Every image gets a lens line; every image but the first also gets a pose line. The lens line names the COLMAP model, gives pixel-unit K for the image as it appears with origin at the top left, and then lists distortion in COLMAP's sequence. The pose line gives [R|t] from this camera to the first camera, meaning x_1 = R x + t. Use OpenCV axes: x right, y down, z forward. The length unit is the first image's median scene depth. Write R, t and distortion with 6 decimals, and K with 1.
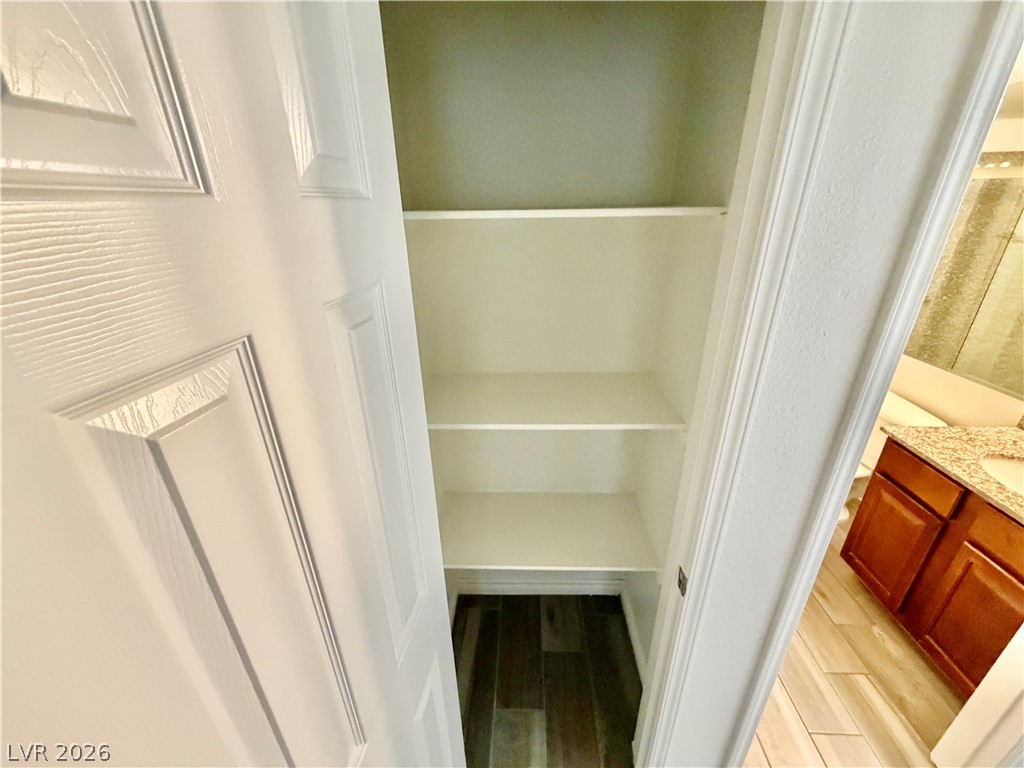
lens RADIAL K [[406.7, 0, 509.6], [0, 406.7, 383.9], [0, 0, 1]] dist [-0.001424, 0.000898]
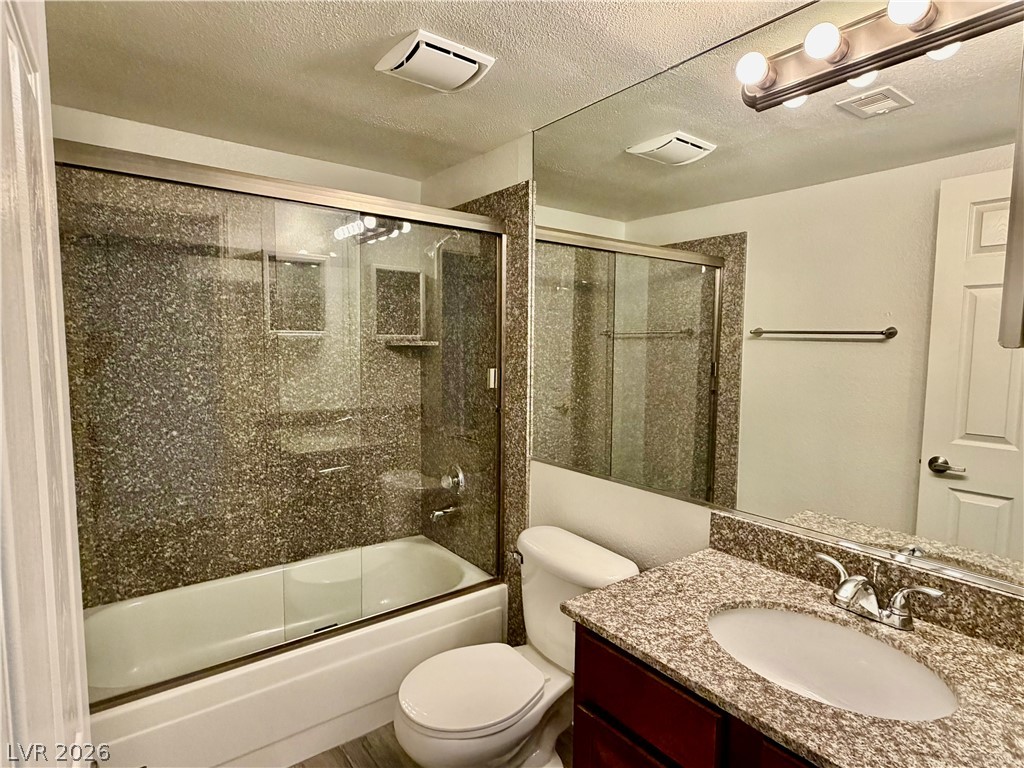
lens RADIAL K [[550.7, 0, 509.6], [0, 550.7, 385.7], [0, 0, 1]] dist [-0.004109, 0.005351]
pose [[0.769767, -0.023079, 0.637908, 0.462409], [0.233585, 0.940217, -0.247852, 0.006256], [-0.594052, 0.339794, 0.729138, 0.476675]]
